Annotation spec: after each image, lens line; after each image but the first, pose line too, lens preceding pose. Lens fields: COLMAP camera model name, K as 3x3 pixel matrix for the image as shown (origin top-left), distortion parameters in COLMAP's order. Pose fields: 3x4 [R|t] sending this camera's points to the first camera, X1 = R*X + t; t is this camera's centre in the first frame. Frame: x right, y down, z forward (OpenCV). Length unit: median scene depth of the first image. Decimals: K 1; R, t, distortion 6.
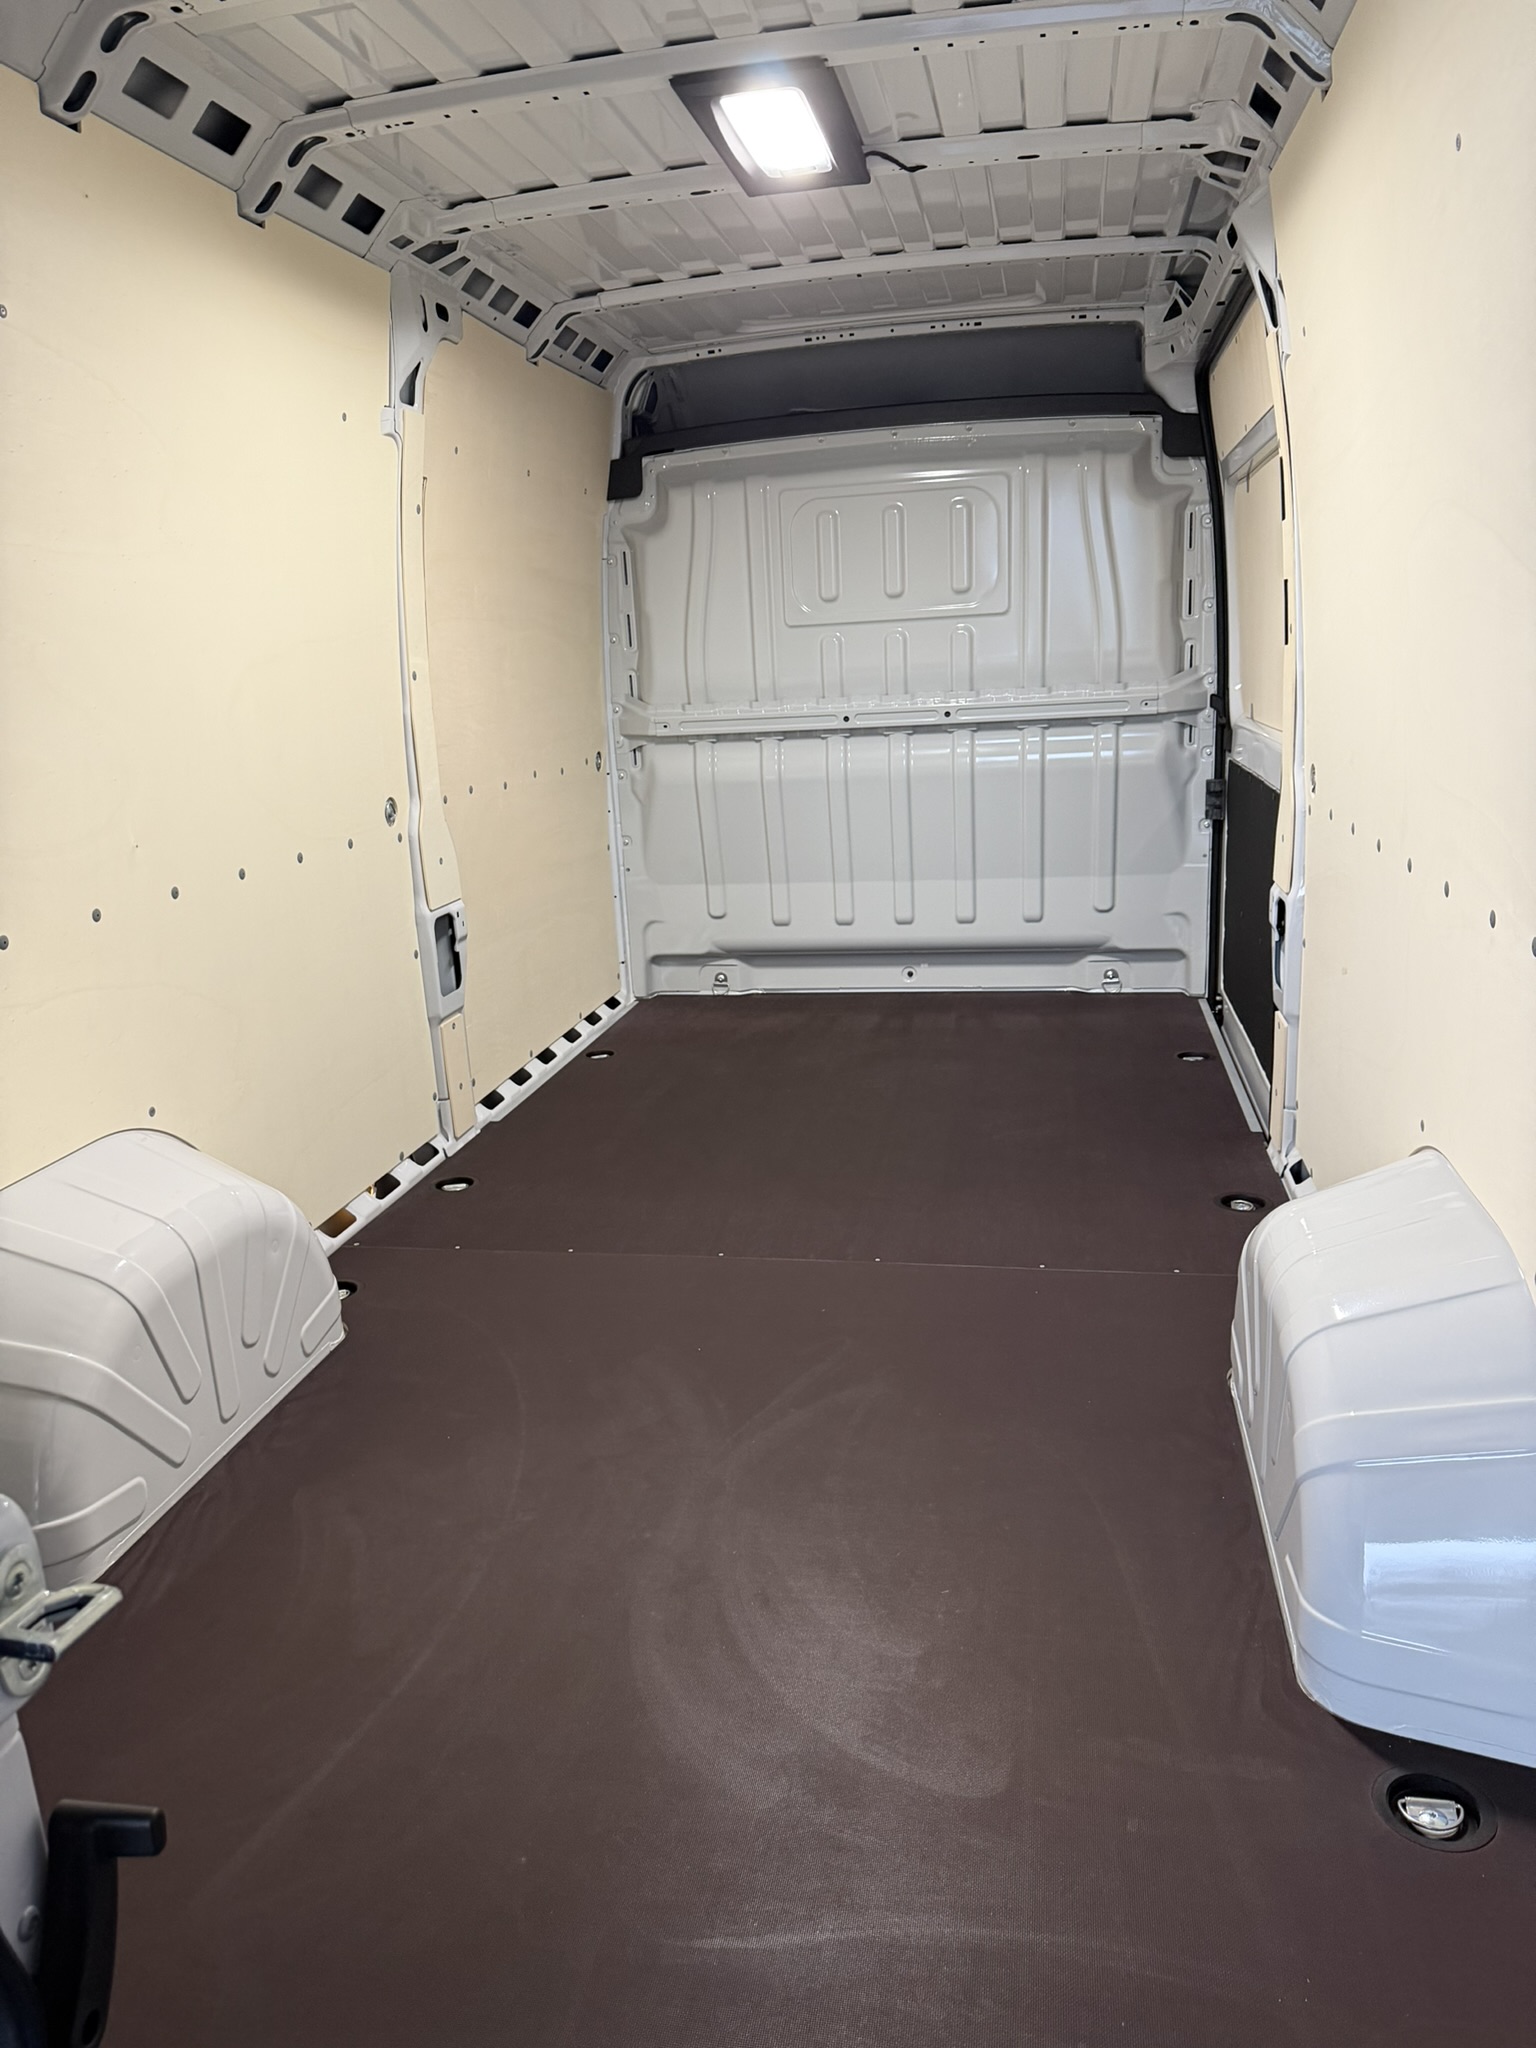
lens RADIAL K [[1457.2, 0, 768.0], [0, 1457.2, 1024.0], [0, 0, 1]] dist [0.148074, -0.263023]
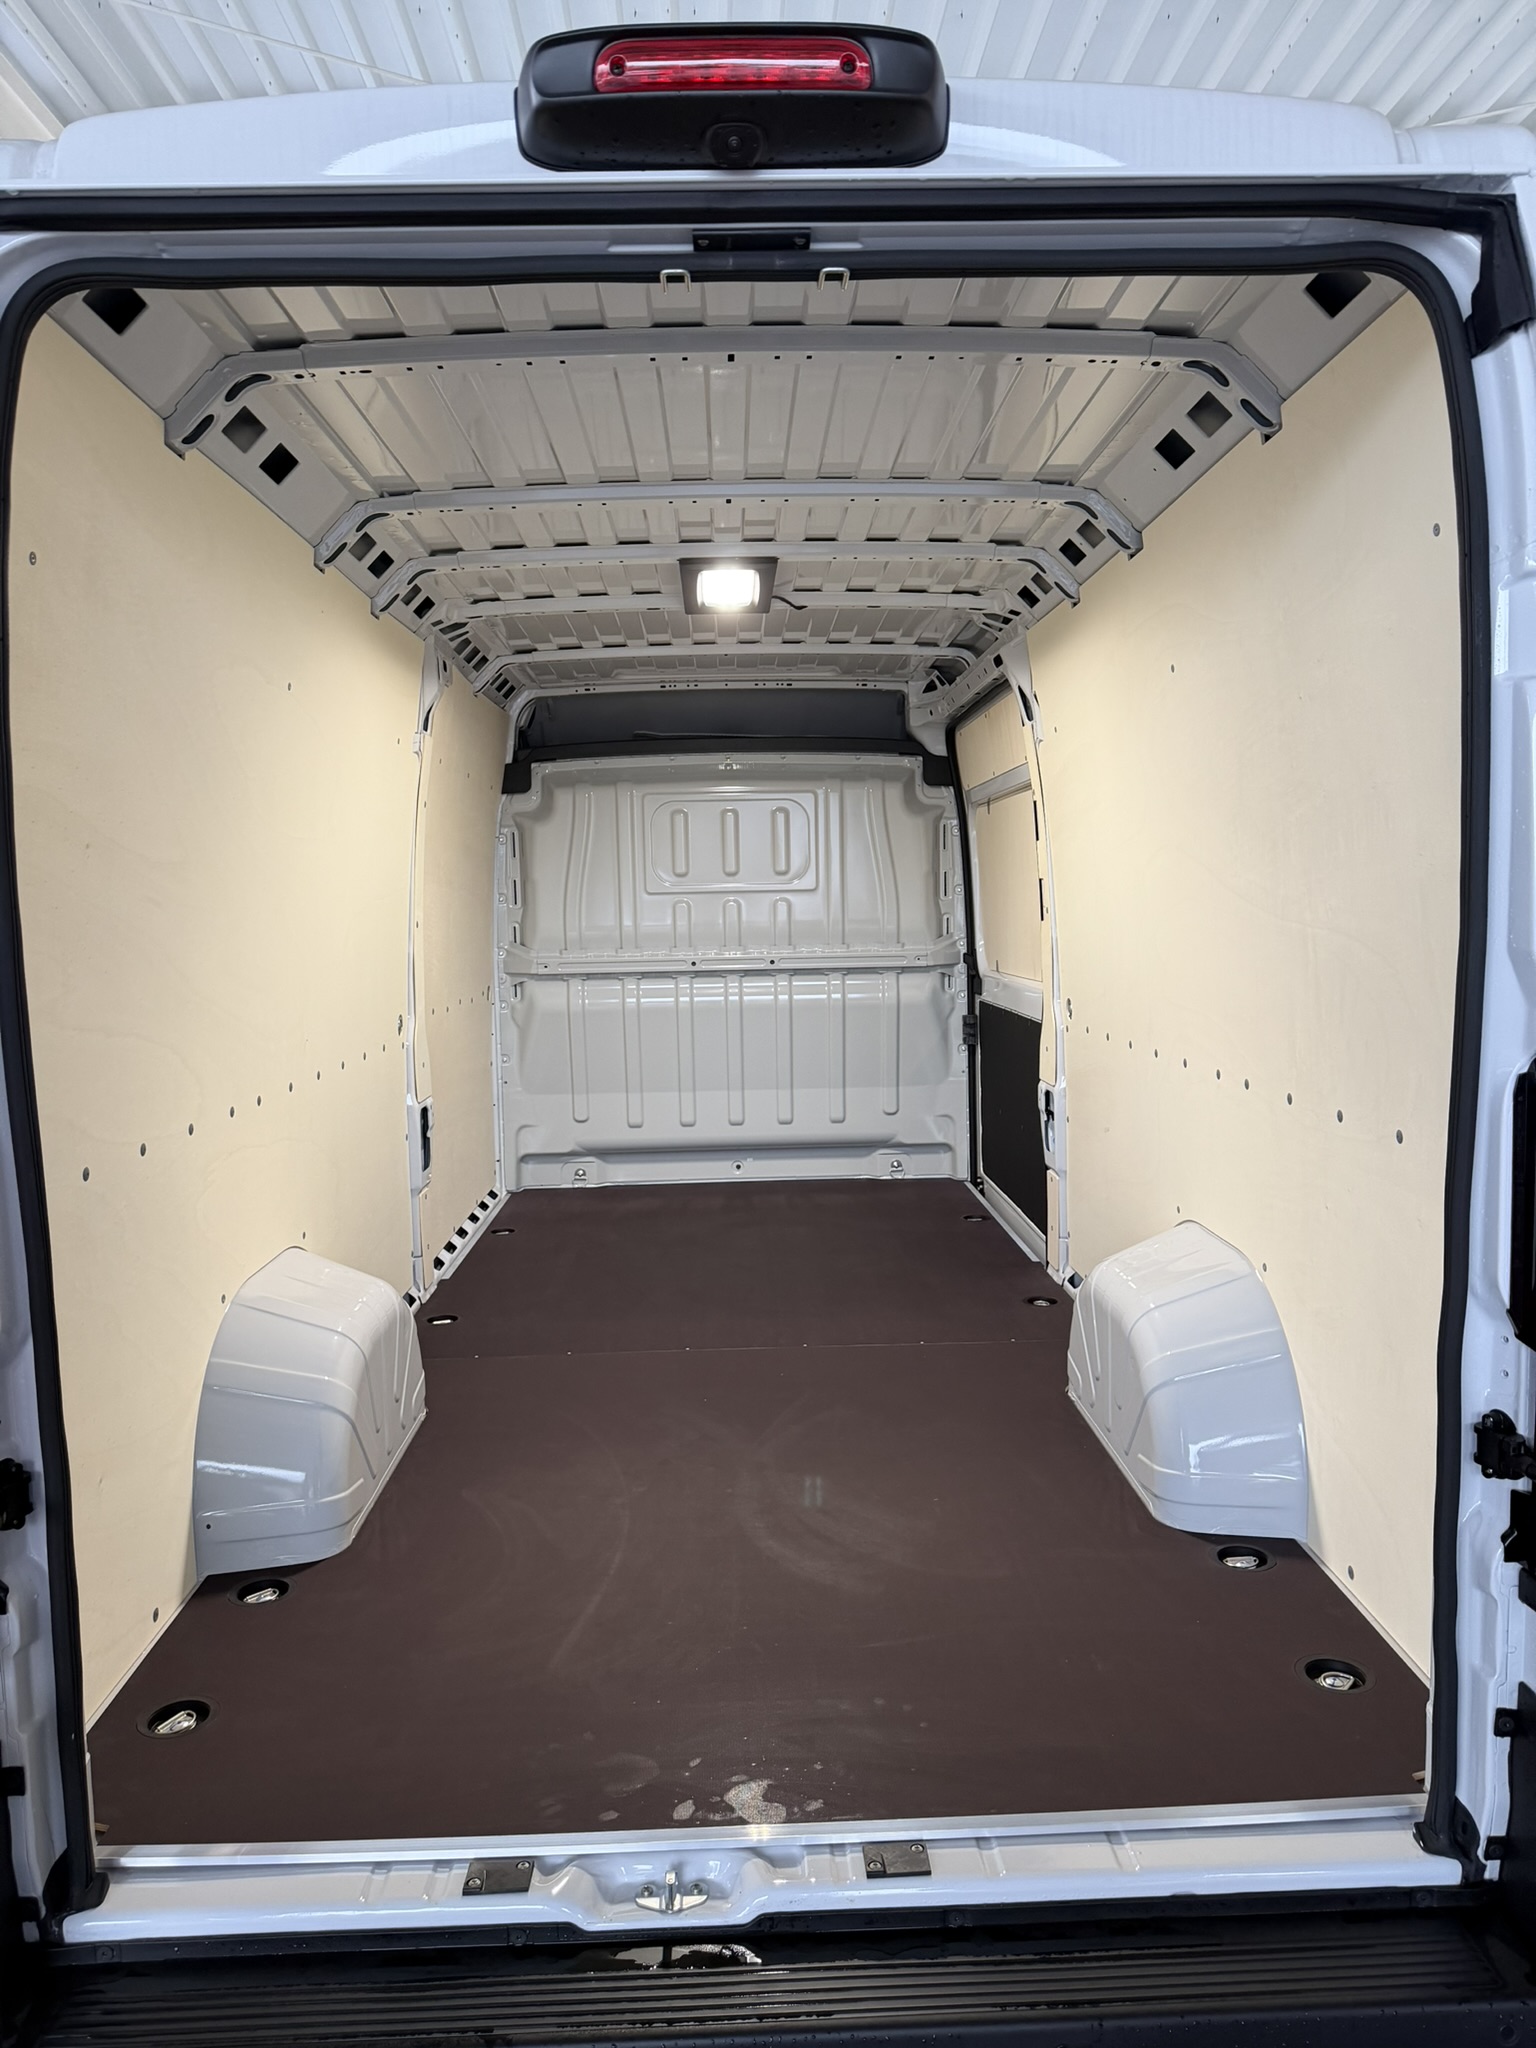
lens RADIAL K [[1457.2, 0, 768.0], [0, 1457.2, 1024.0], [0, 0, 1]] dist [0.148074, -0.263023]
pose [[0.975351, 0.010525, 0.220409, -0.166031], [0.026819, 0.985802, -0.165756, 0.056913], [-0.219024, 0.167582, 0.961220, -0.230471]]
